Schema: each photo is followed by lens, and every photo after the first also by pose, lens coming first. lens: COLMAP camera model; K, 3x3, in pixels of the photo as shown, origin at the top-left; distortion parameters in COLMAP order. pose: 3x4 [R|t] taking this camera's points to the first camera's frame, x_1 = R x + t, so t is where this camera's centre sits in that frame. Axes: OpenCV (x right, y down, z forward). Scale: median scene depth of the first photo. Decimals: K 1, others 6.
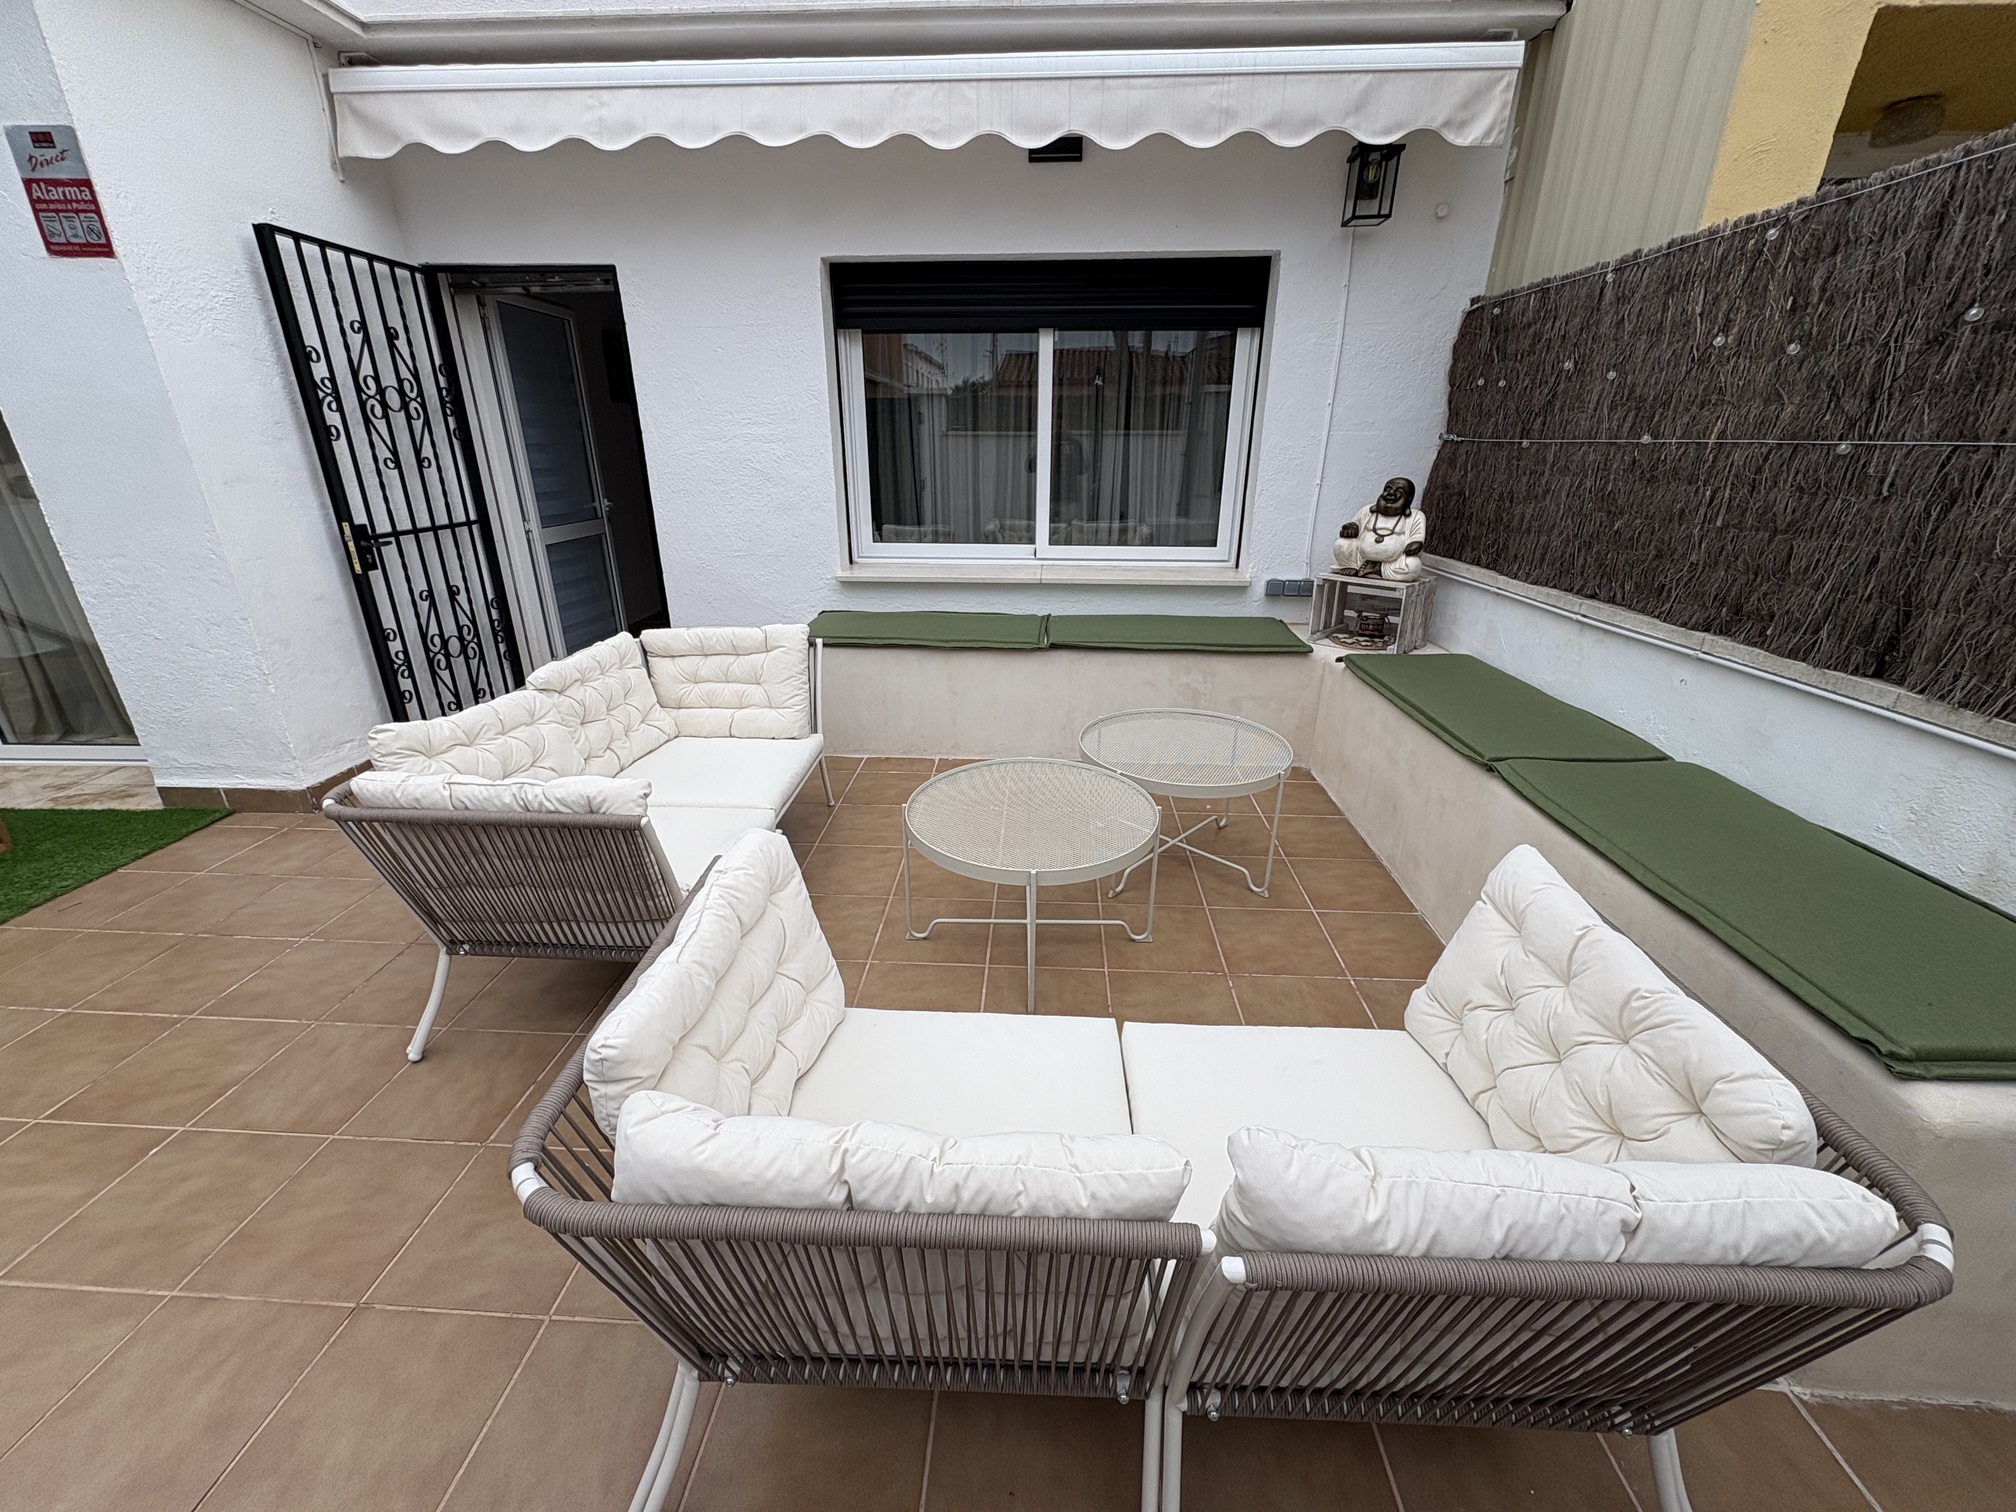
lens RADIAL K [[799.5, 0, 1009.1], [0, 799.5, 756.0], [0, 0, 1]] dist [-0.000978, -0.000418]
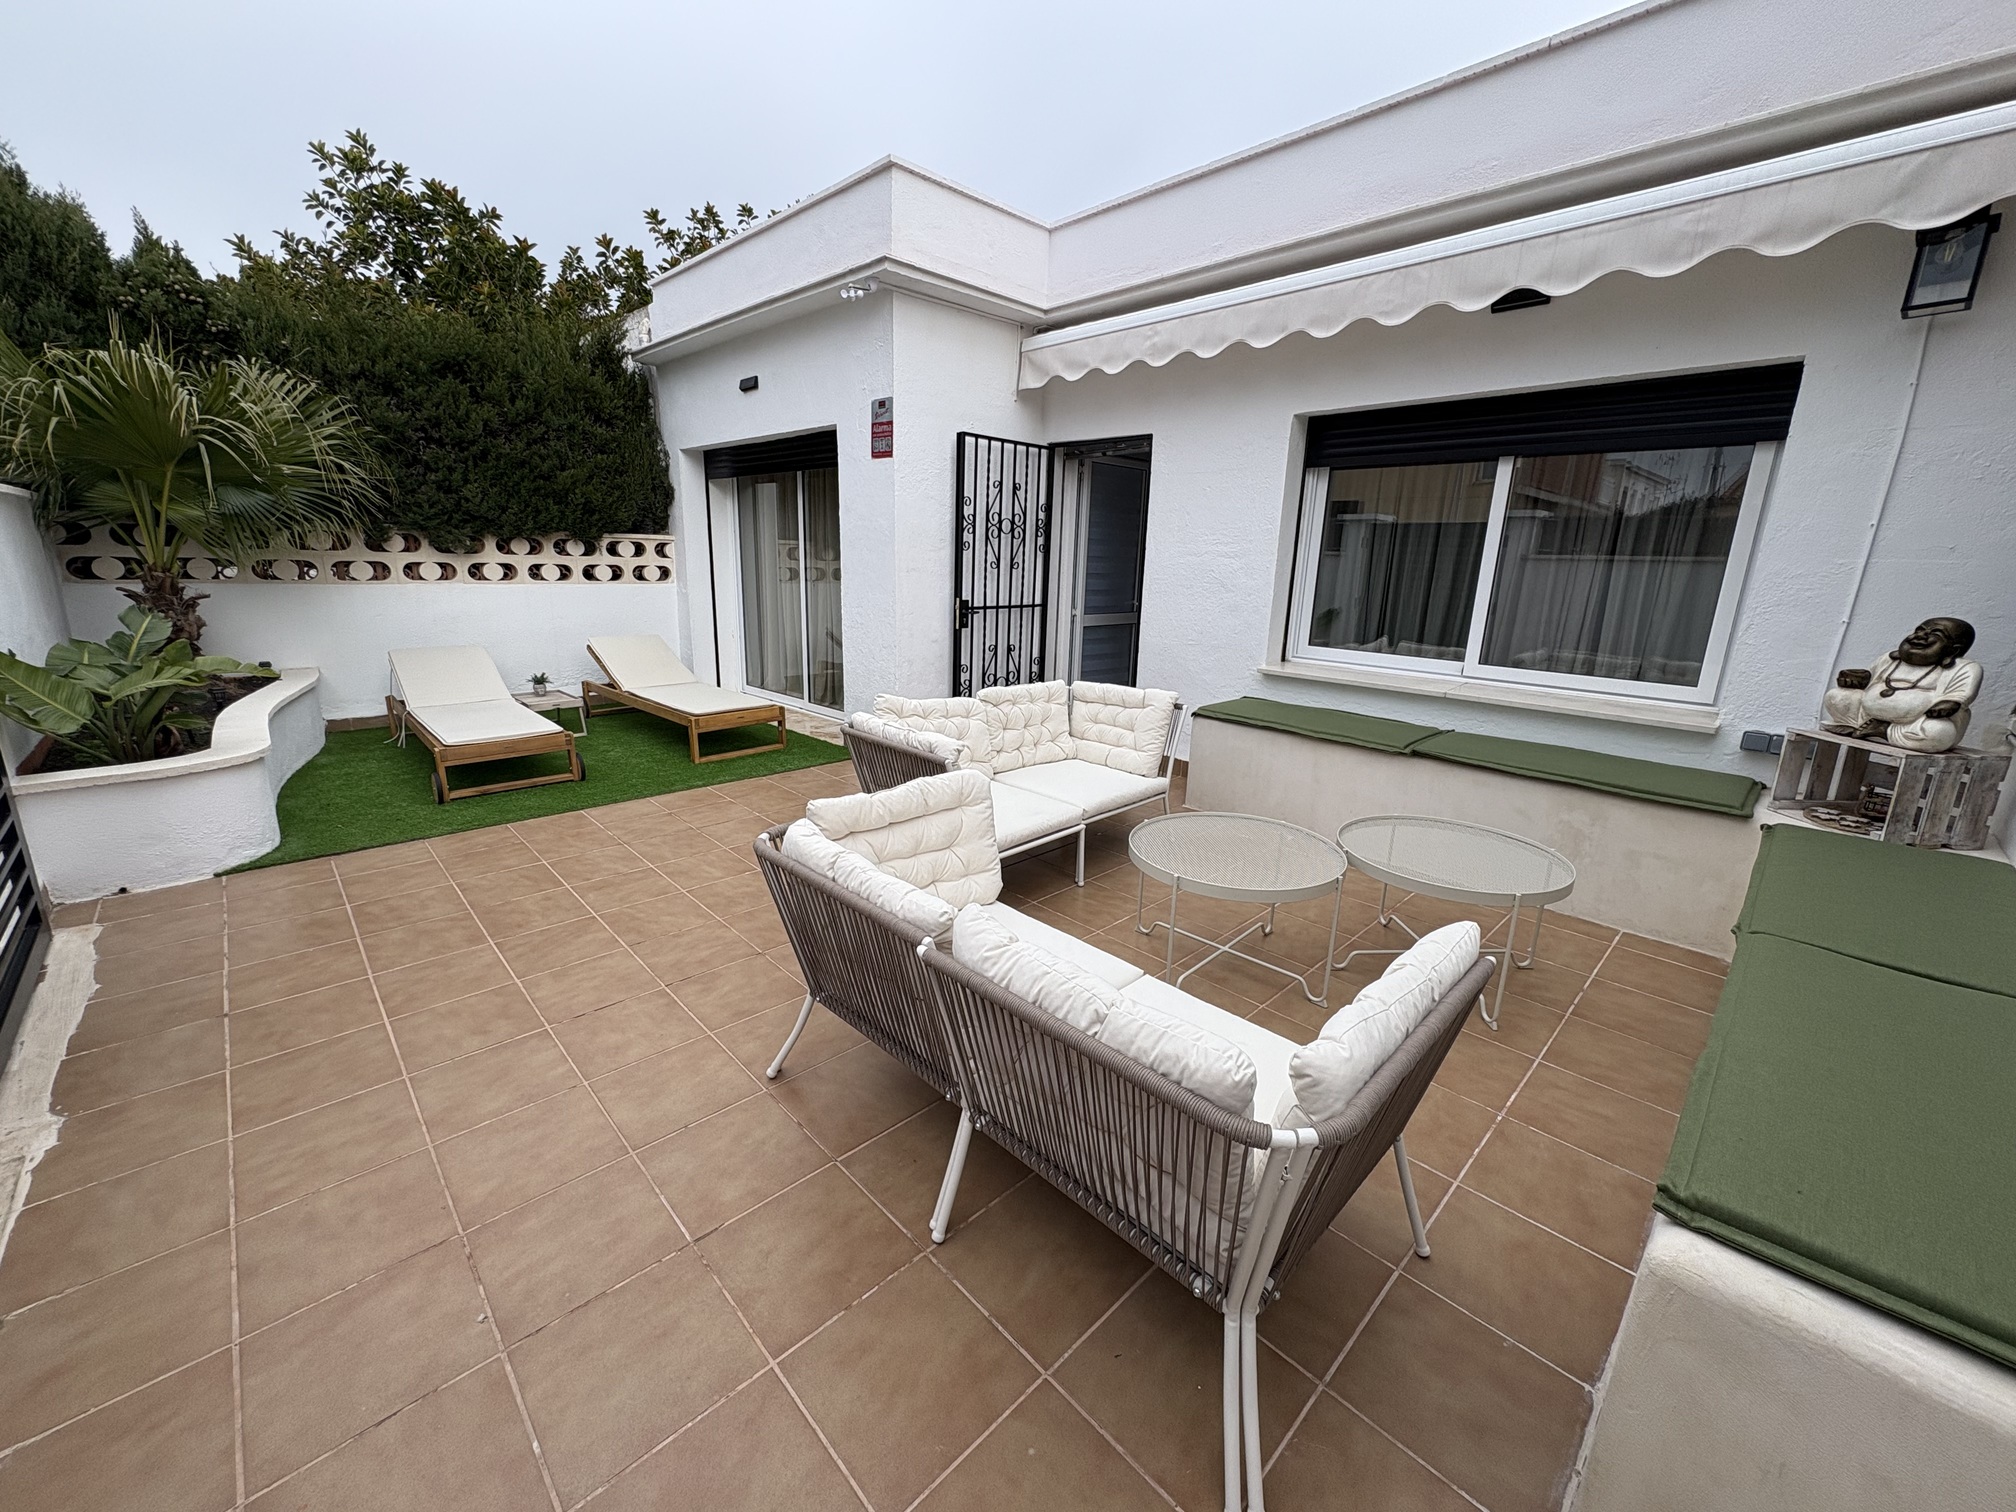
lens RADIAL K [[799.5, 0, 1005.5], [0, 799.5, 752.4], [0, 0, 1]] dist [-0.000978, -0.000418]
pose [[0.727434, 0.181180, -0.661826, 0.359487], [-0.273448, 0.961158, -0.037431, 0.043886], [0.629338, 0.208203, 0.748723, -0.094441]]
